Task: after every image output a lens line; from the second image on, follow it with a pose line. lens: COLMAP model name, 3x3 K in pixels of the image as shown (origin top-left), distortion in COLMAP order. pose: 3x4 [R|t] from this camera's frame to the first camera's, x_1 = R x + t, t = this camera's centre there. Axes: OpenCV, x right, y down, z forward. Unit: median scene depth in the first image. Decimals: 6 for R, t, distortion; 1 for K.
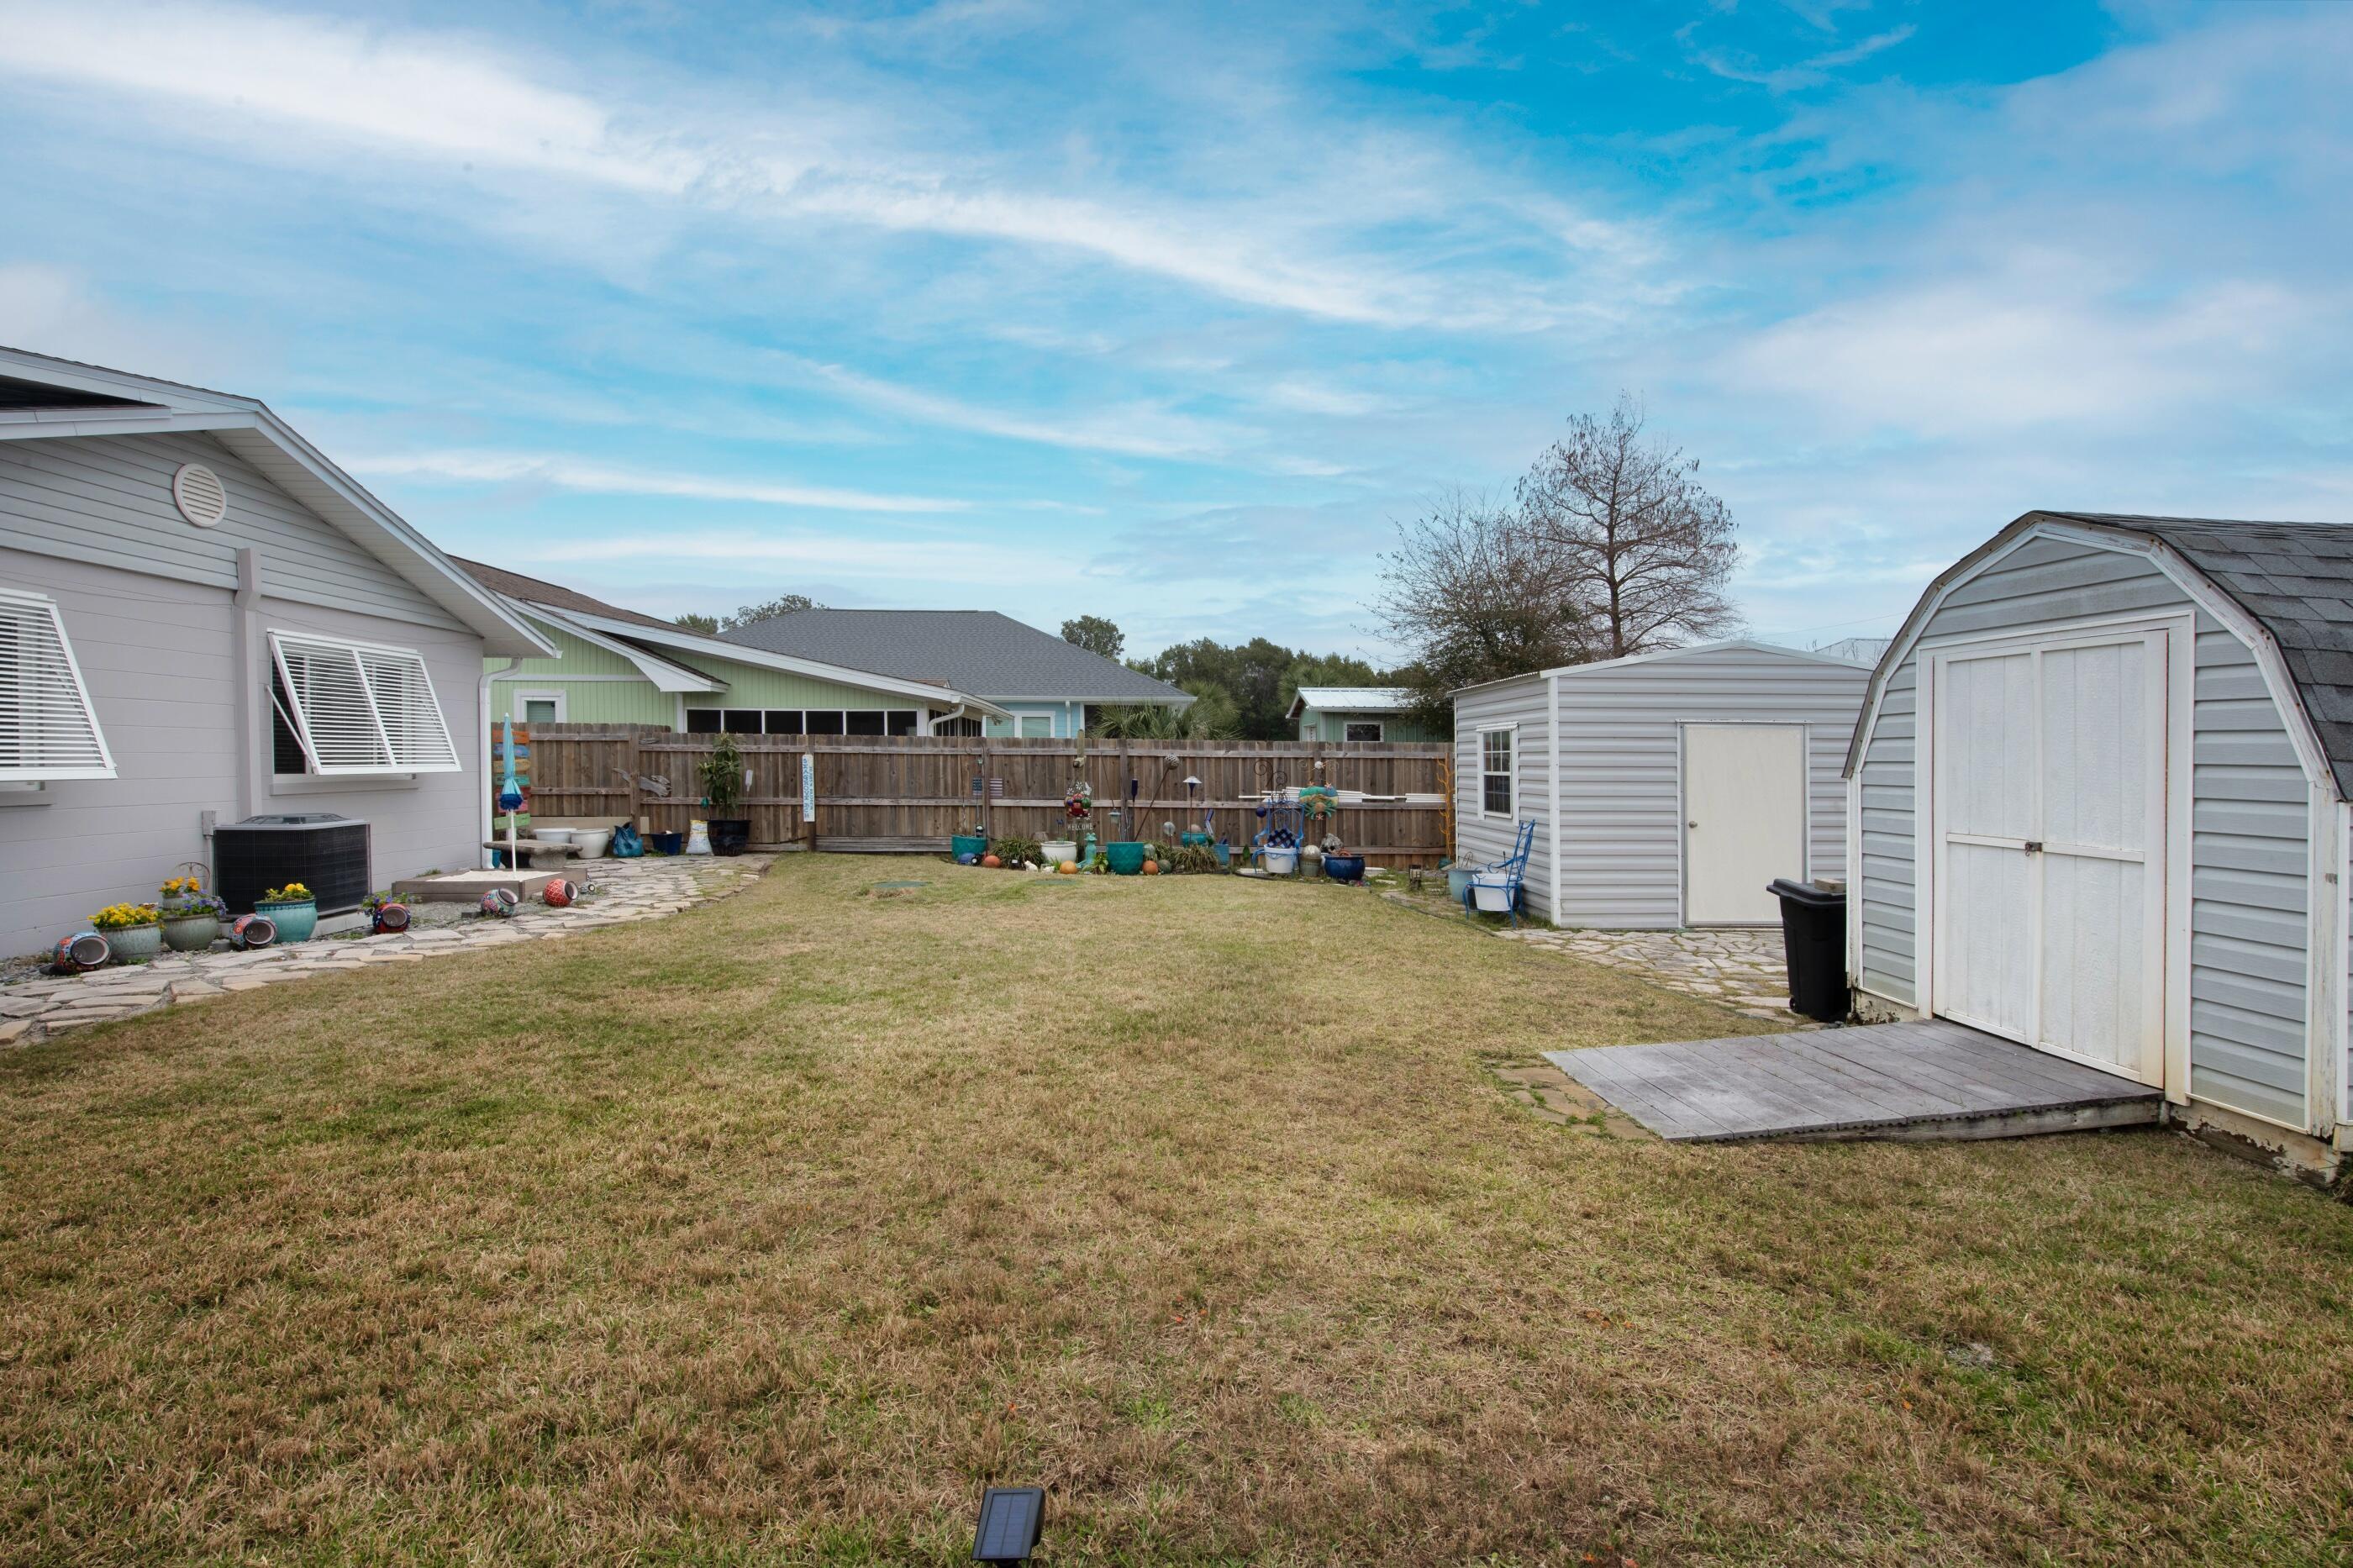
lens RADIAL K [[1066.6, 0, 1180.7], [0, 1066.6, 747.6], [0, 0, 1]] dist [0.000820, -0.006358]
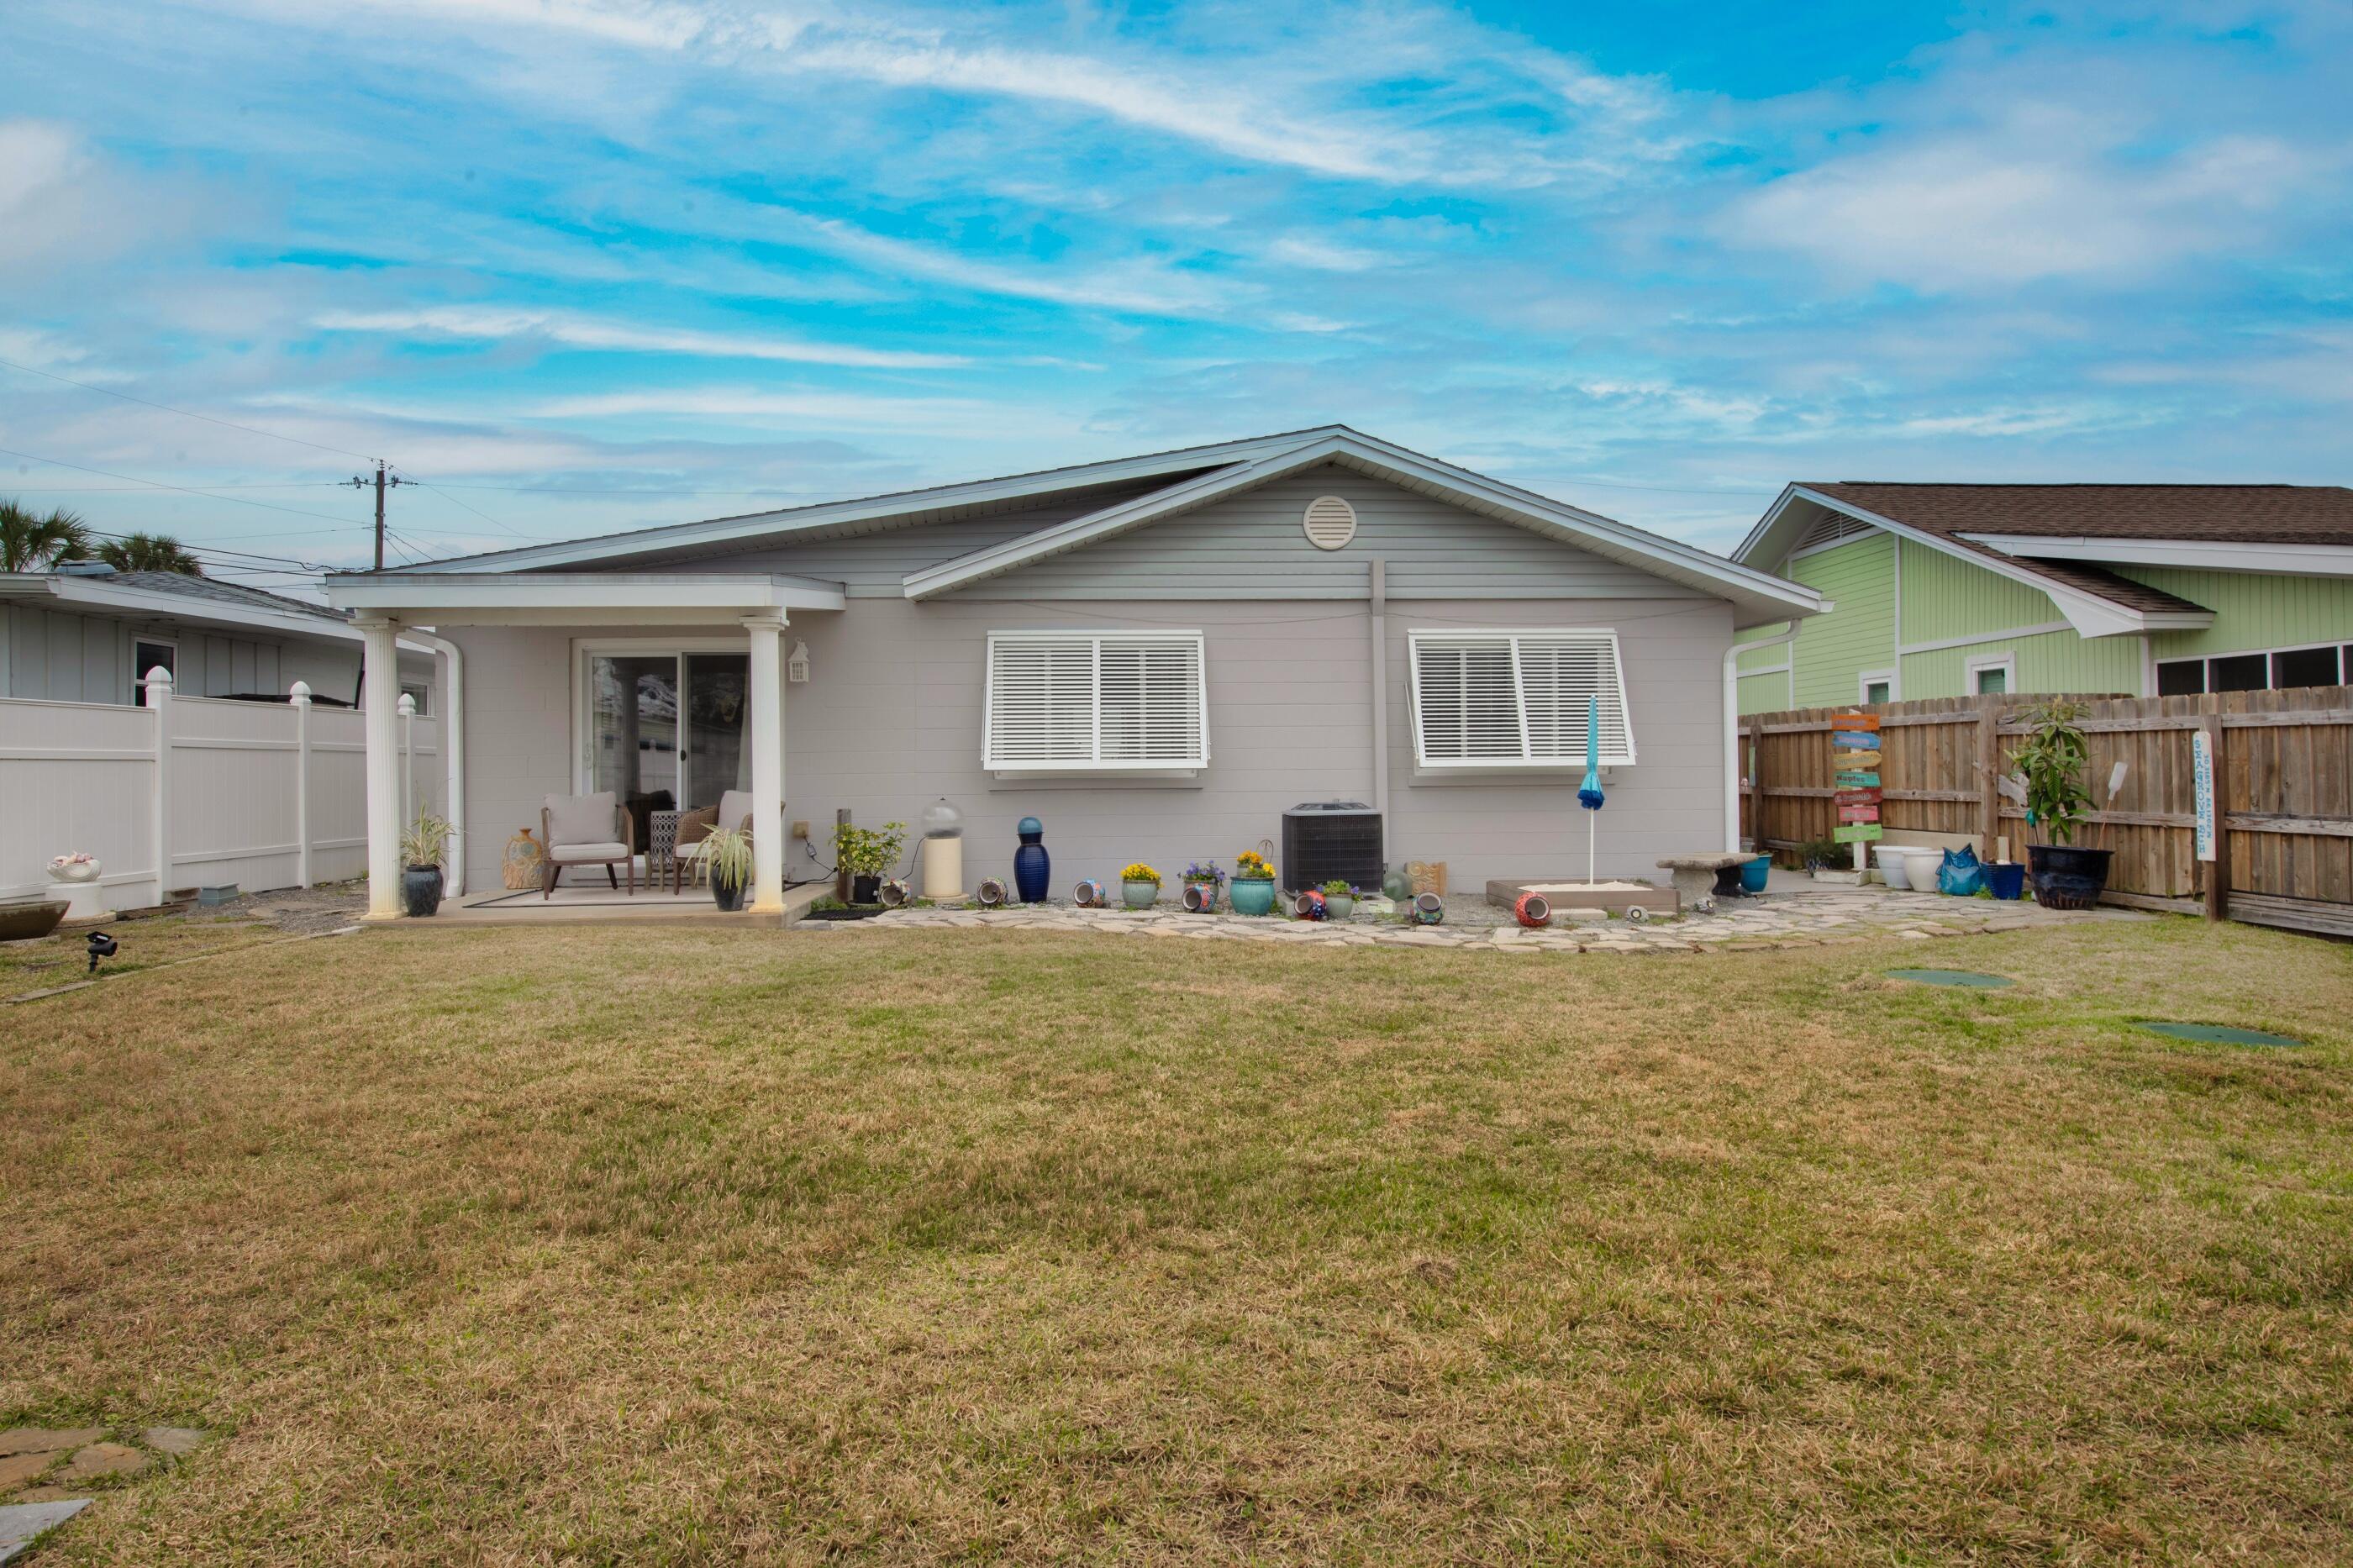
lens RADIAL K [[1287.0, 0, 1176.5], [0, 1287.0, 784.0], [0, 0, 1]] dist [-0.001070, -0.000524]
pose [[0.002853, 0.006026, -0.999978, 0.273059], [0.017410, 0.999830, 0.006075, 0.019238], [0.999844, -0.017427, 0.002748, 0.490694]]
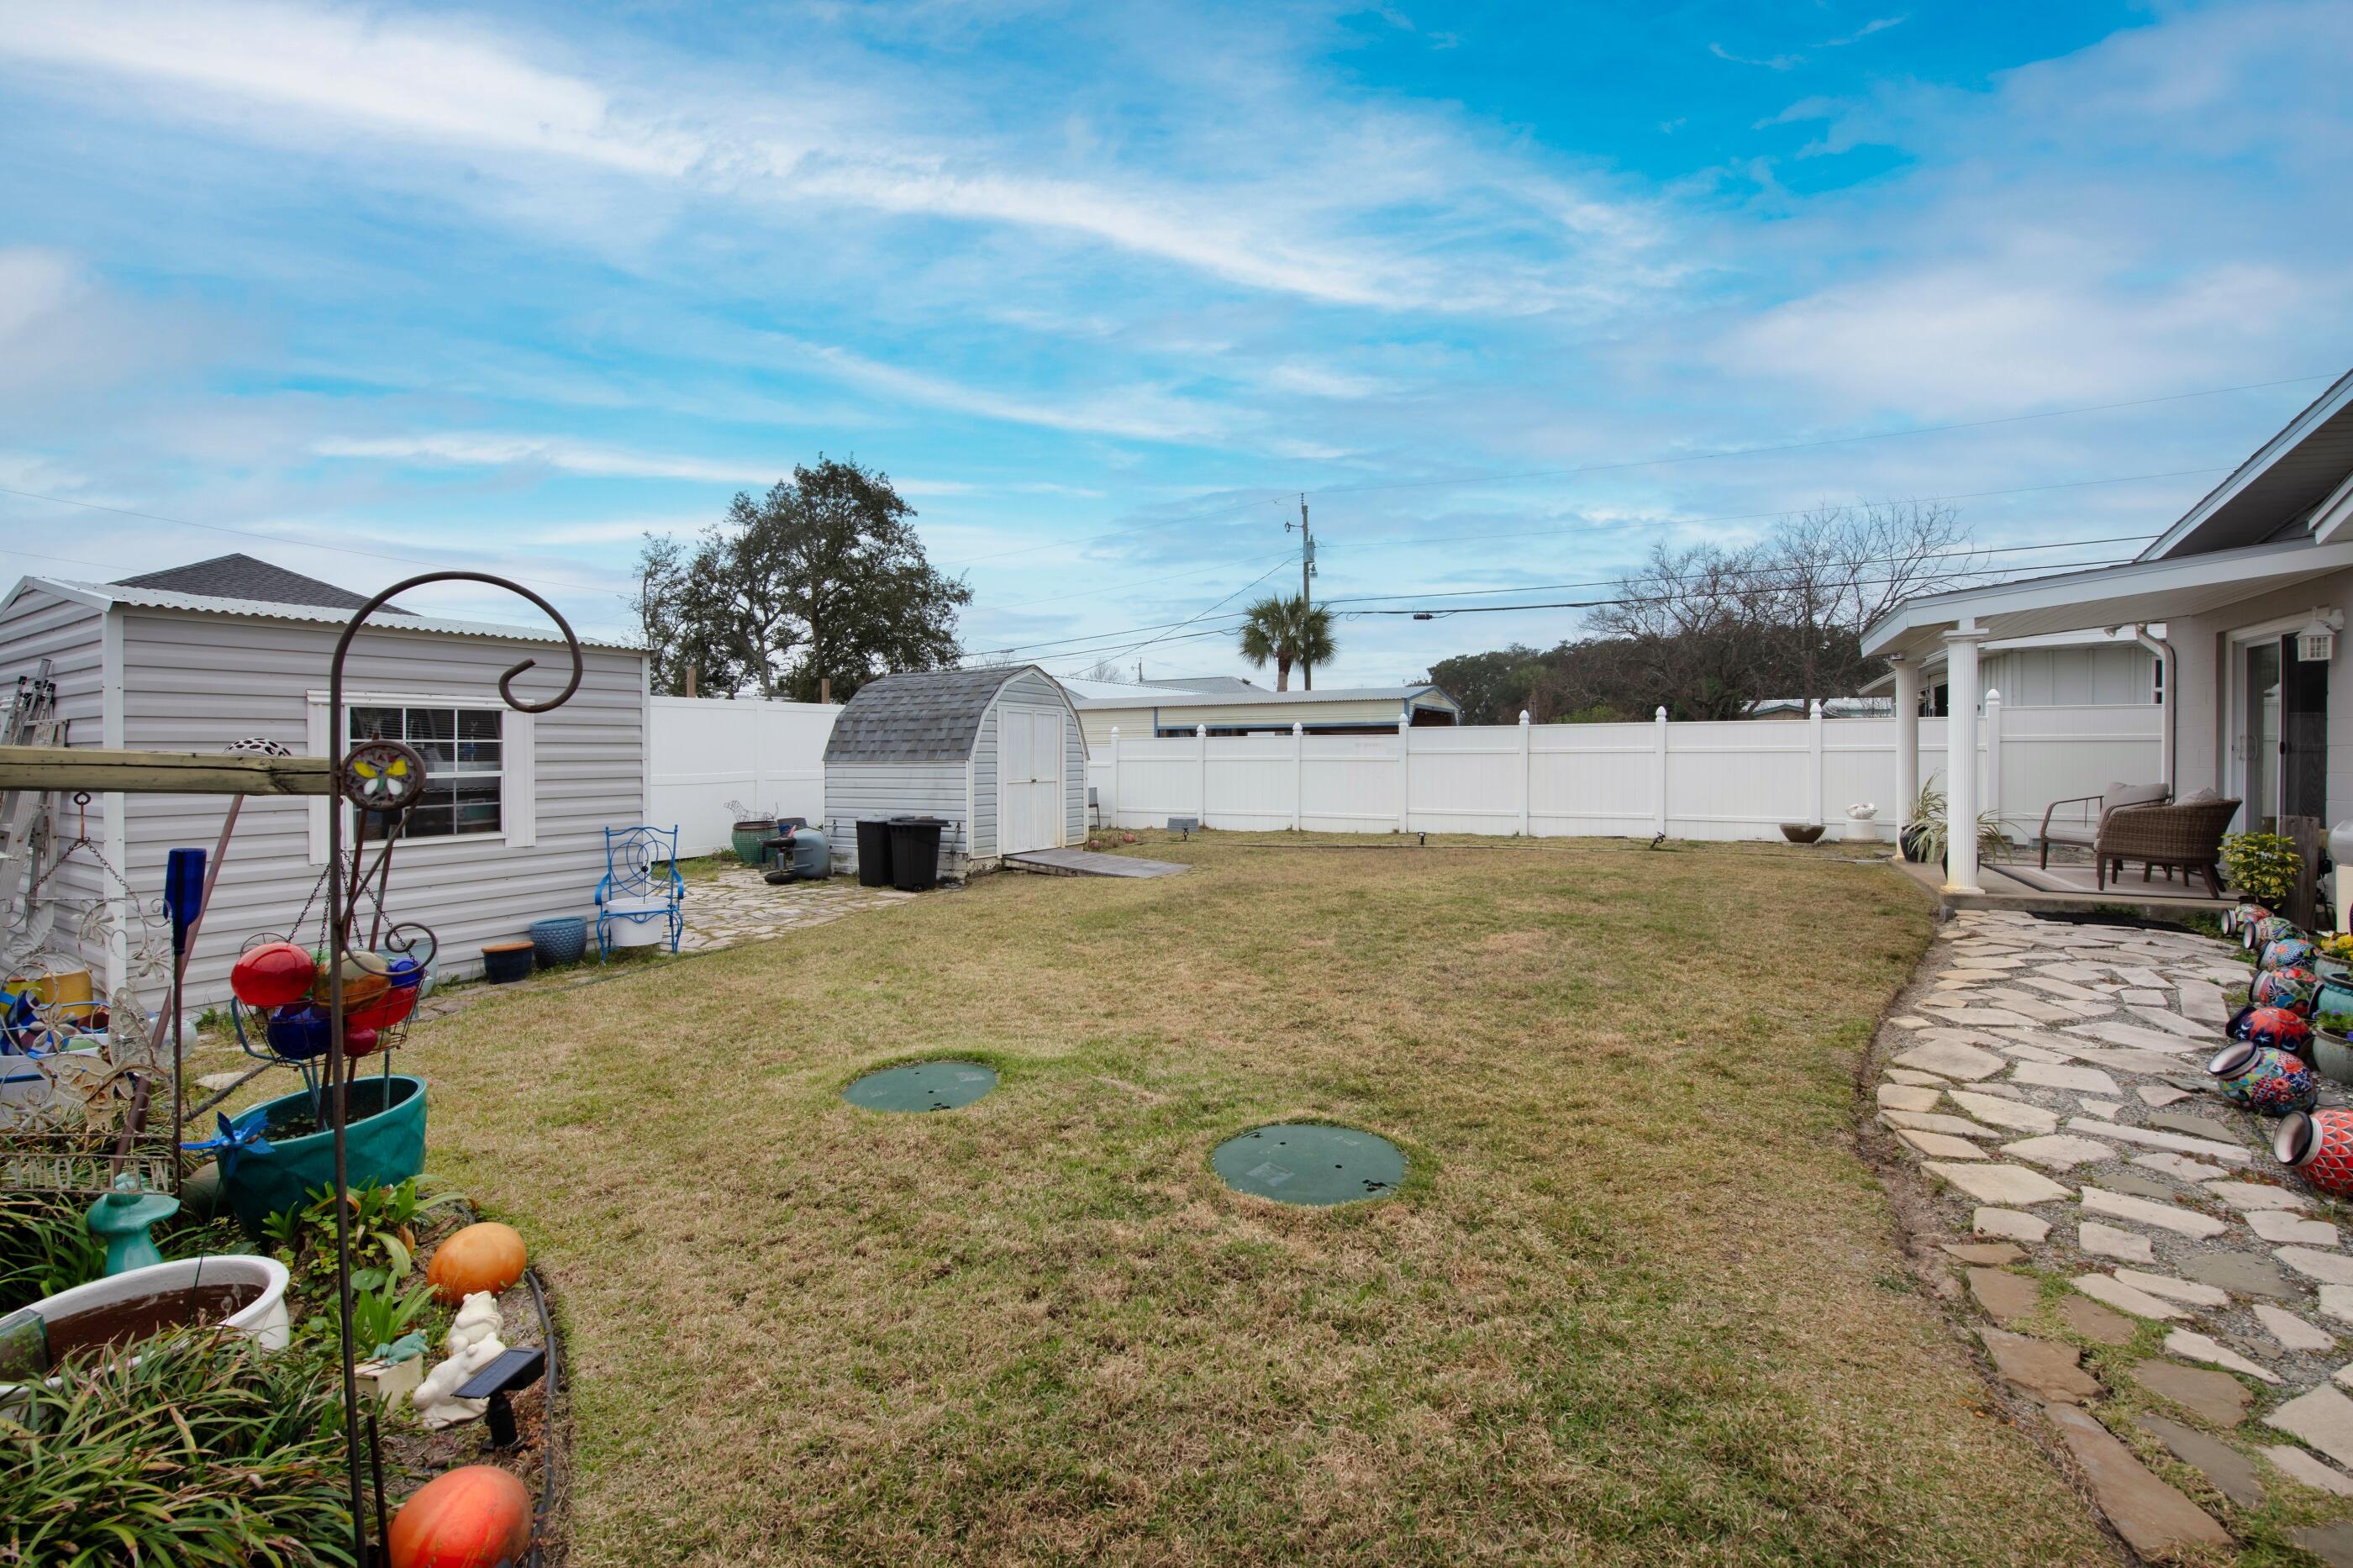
lens RADIAL K [[935.7, 0, 1149.9], [0, 935.7, 778.8], [0, 0, 1]] dist [-0.028874, -0.000145]
pose [[-0.849787, -0.016803, 0.526858, -0.268758], [-0.005245, 0.999712, 0.023424, 0.008915], [-0.527099, 0.017142, -0.849631, 0.962455]]
